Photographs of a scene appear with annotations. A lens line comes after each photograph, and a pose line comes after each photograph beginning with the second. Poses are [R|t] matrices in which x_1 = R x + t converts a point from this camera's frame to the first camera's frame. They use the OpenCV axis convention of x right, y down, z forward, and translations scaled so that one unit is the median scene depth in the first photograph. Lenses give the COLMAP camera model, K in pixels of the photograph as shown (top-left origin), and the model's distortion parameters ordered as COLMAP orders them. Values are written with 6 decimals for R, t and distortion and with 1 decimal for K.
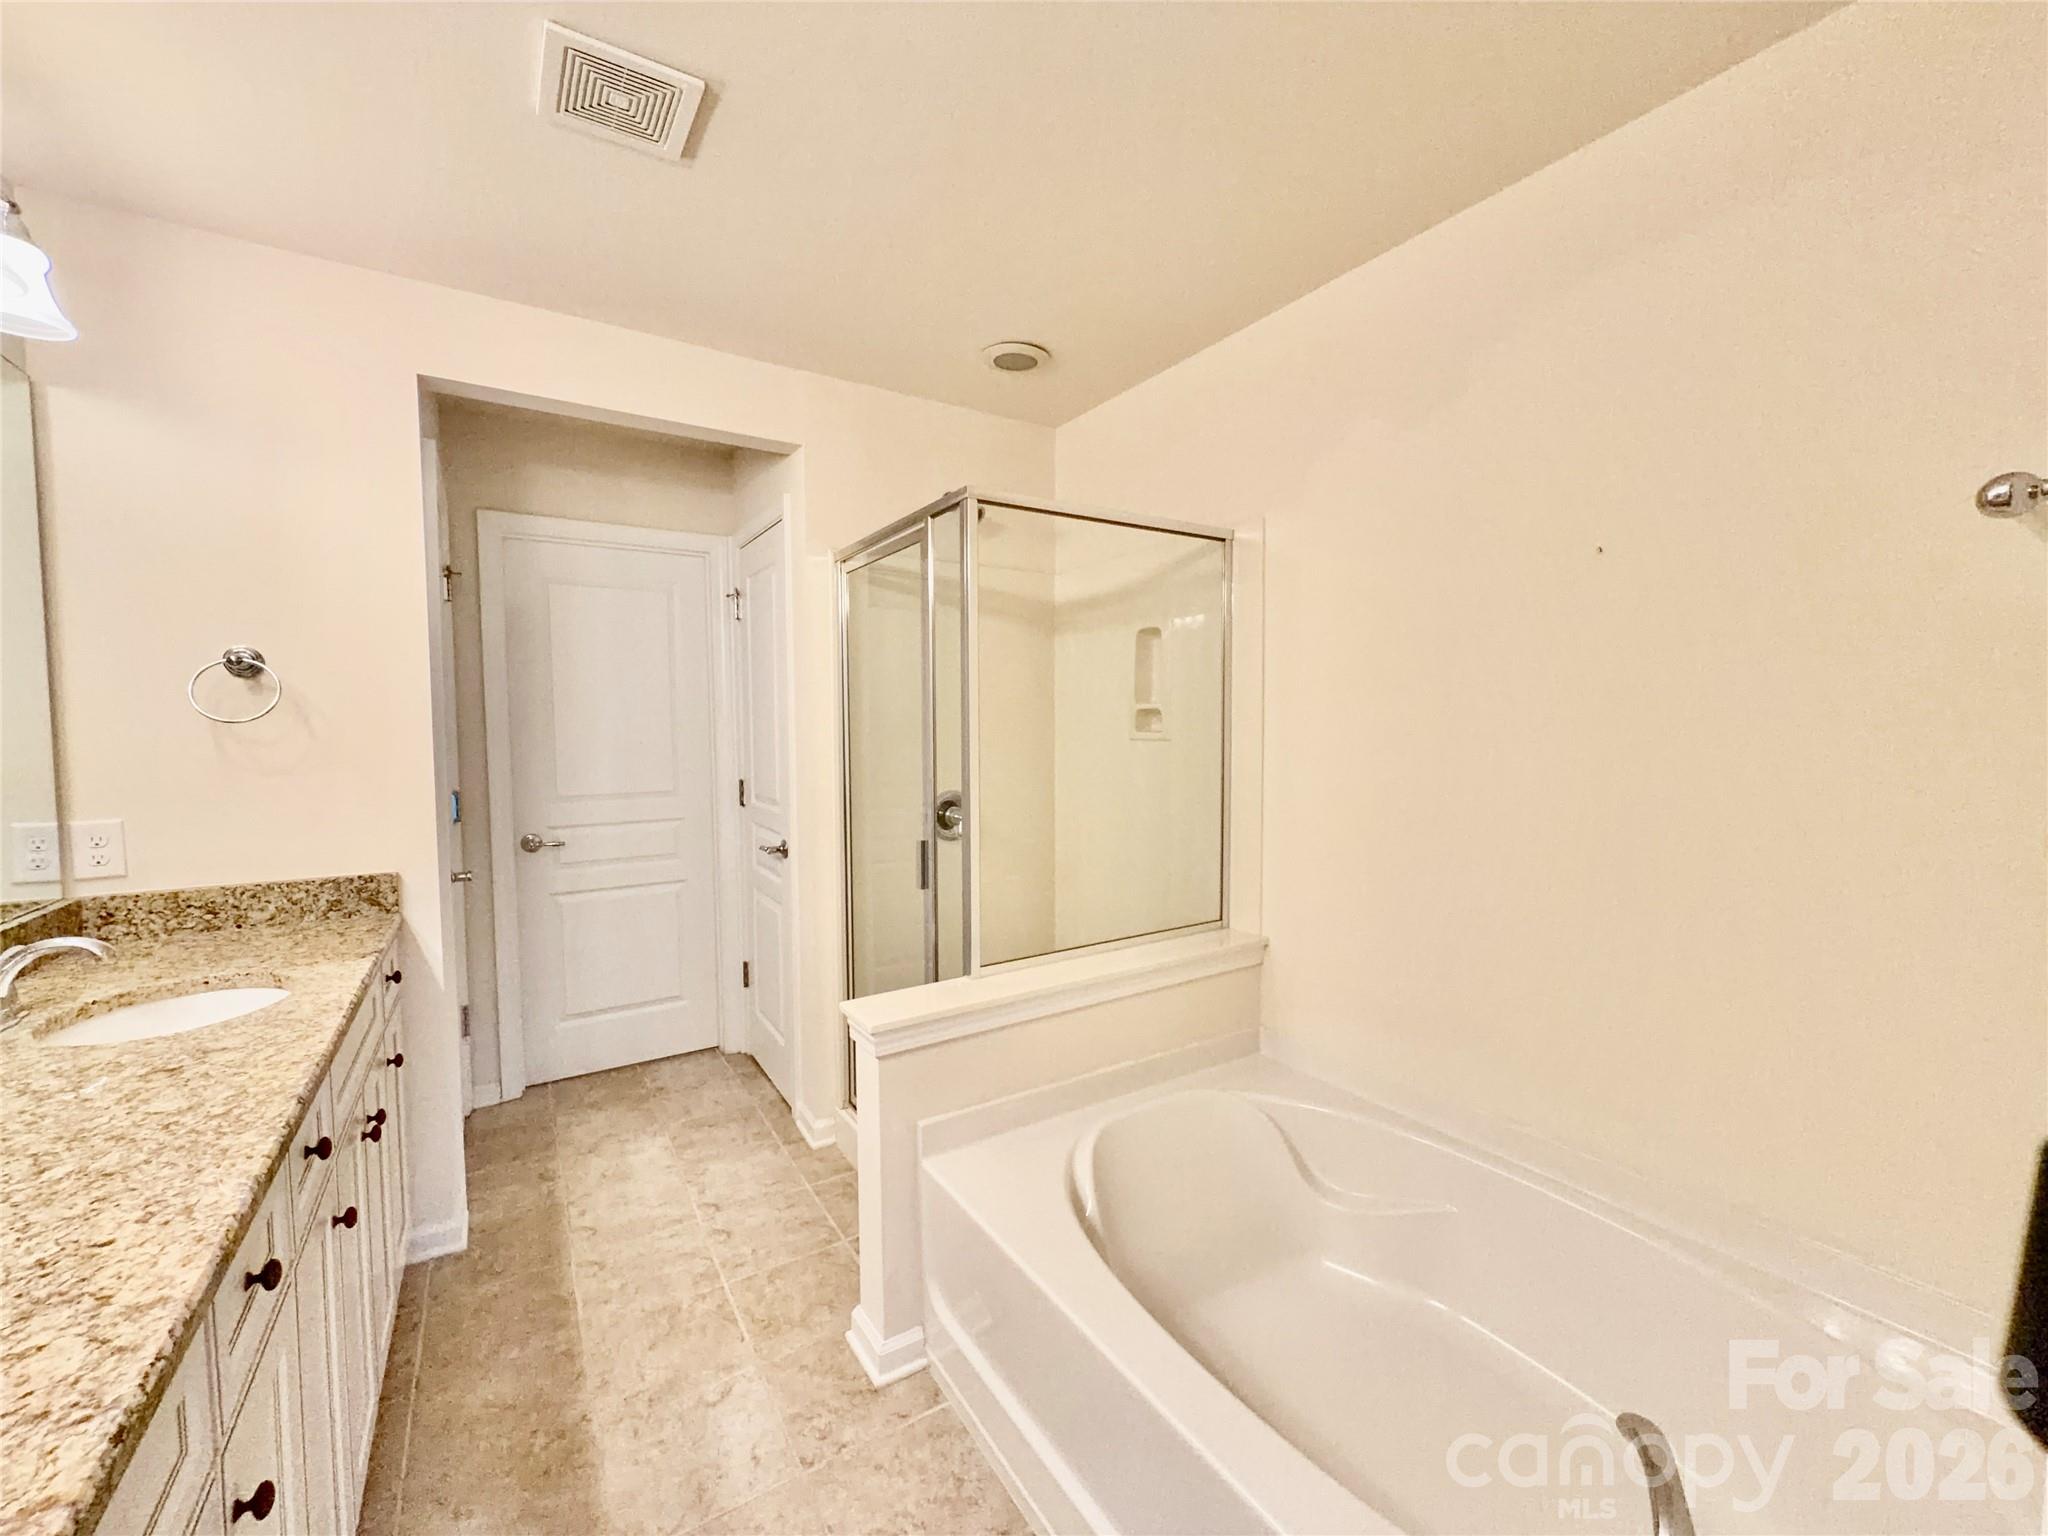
lens RADIAL K [[821.5, 0, 1020.5], [0, 821.5, 763.6], [0, 0, 1]] dist [0.002145, 0.000720]
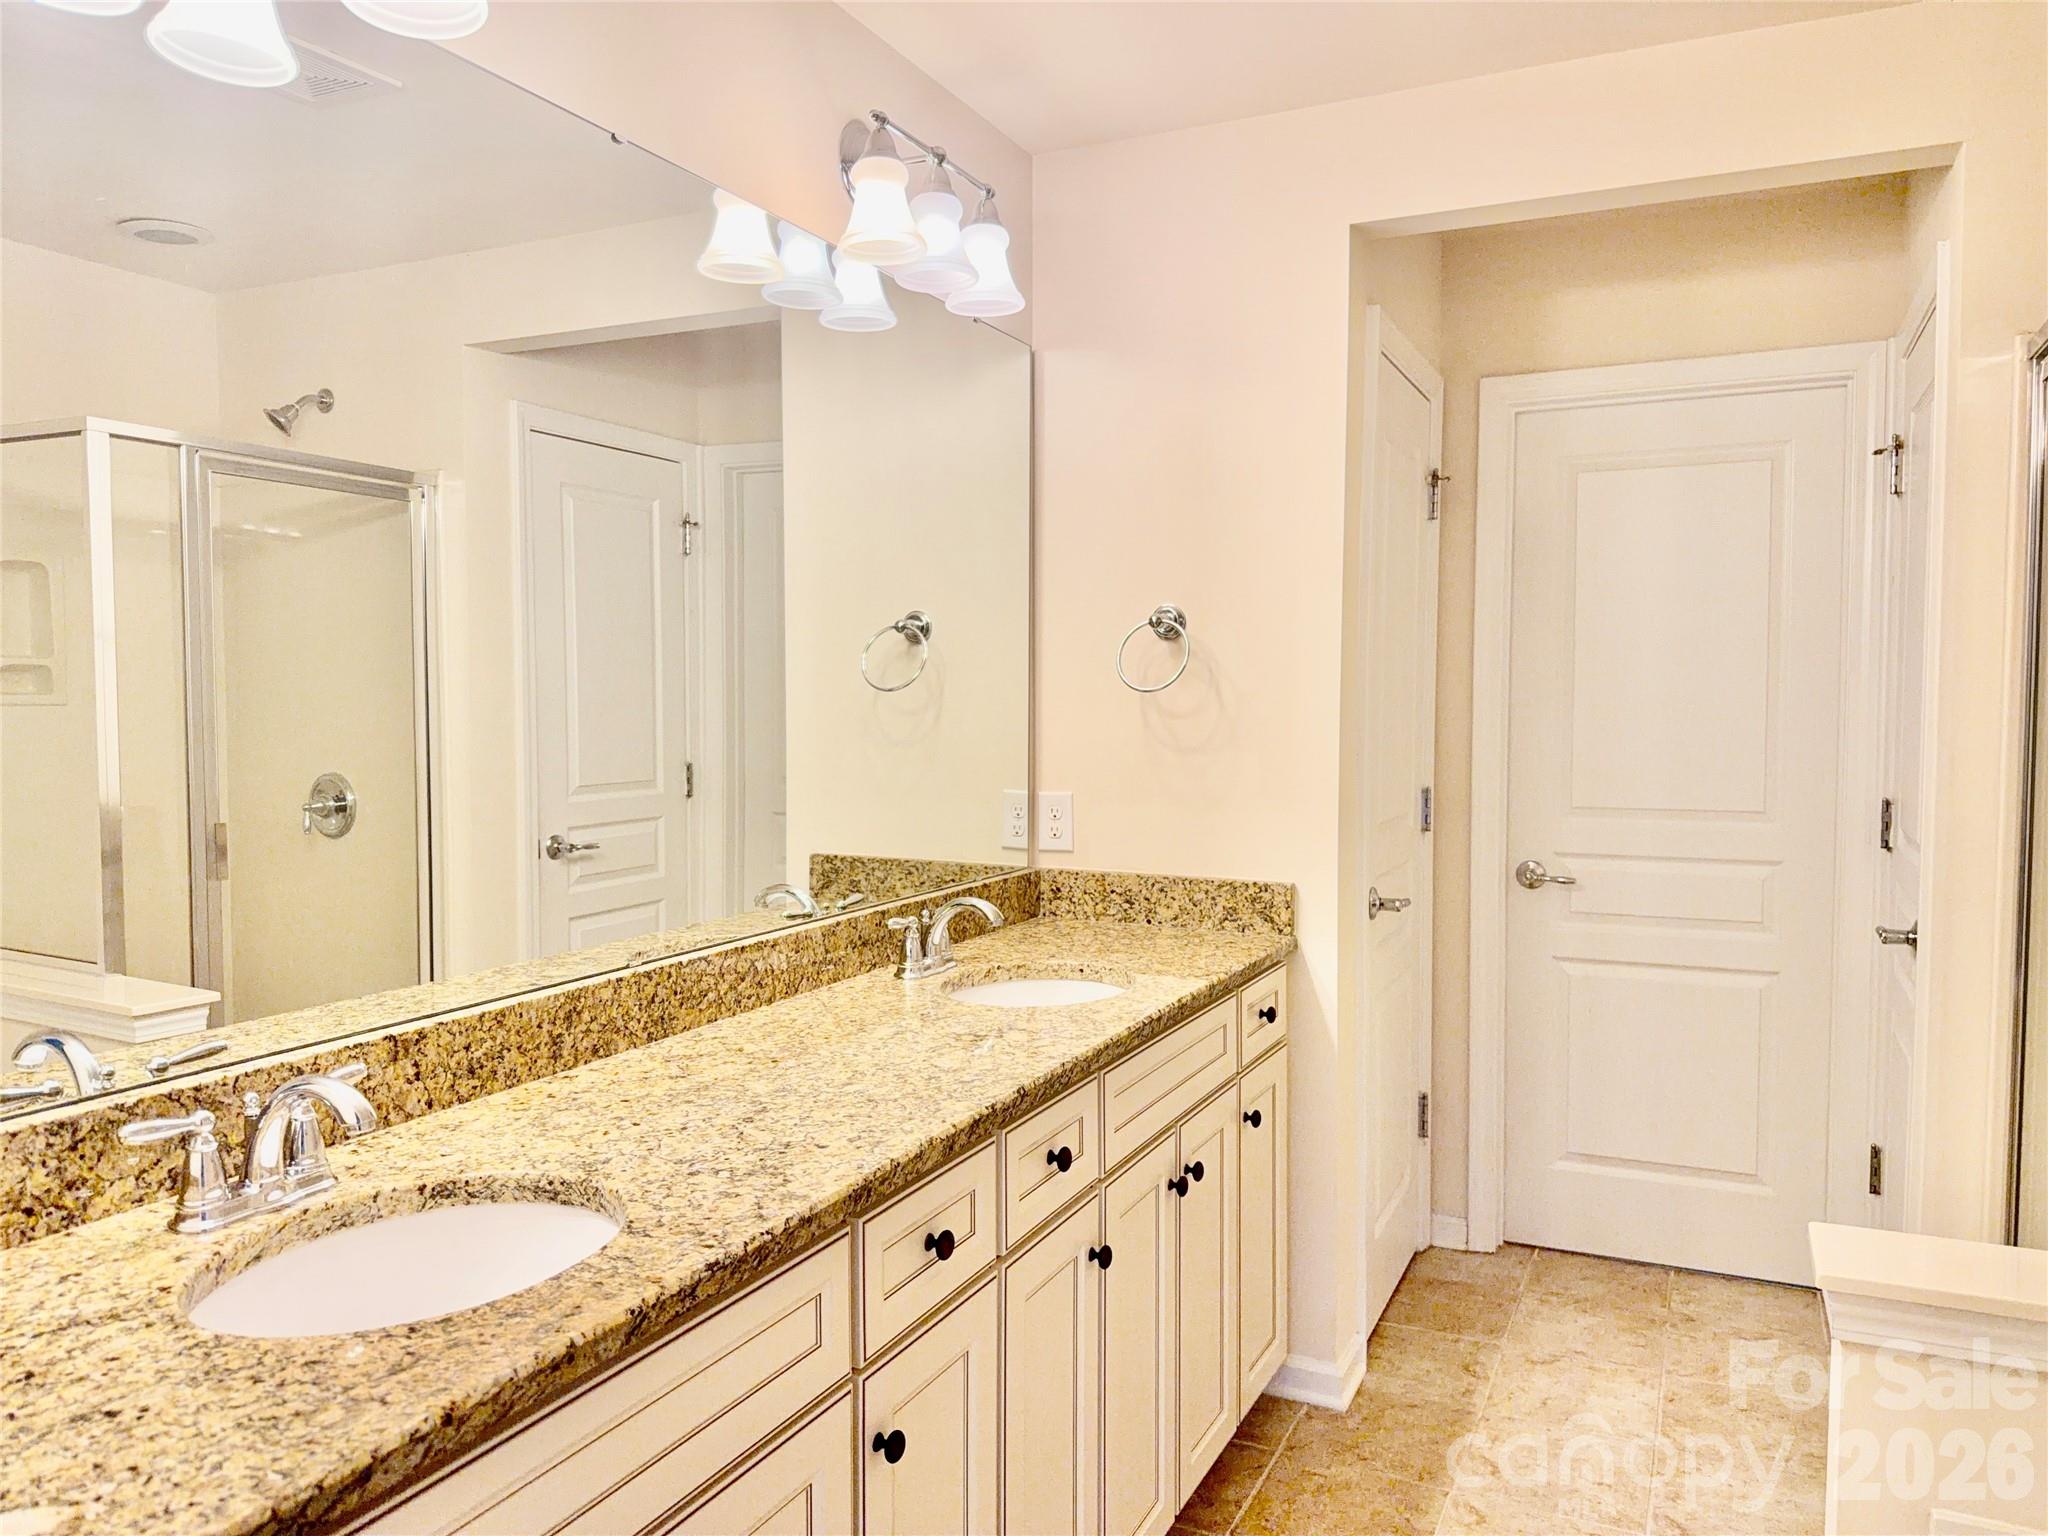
lens RADIAL K [[1440.4, 0, 1025.8], [0, 1440.4, 766.1], [0, 0, 1]] dist [0.131570, -0.202258]
pose [[0.524635, 0.044011, -0.850189, 0.283289], [-0.043037, 0.998757, 0.025144, -0.002468], [0.850239, 0.023398, 0.525877, 0.066479]]
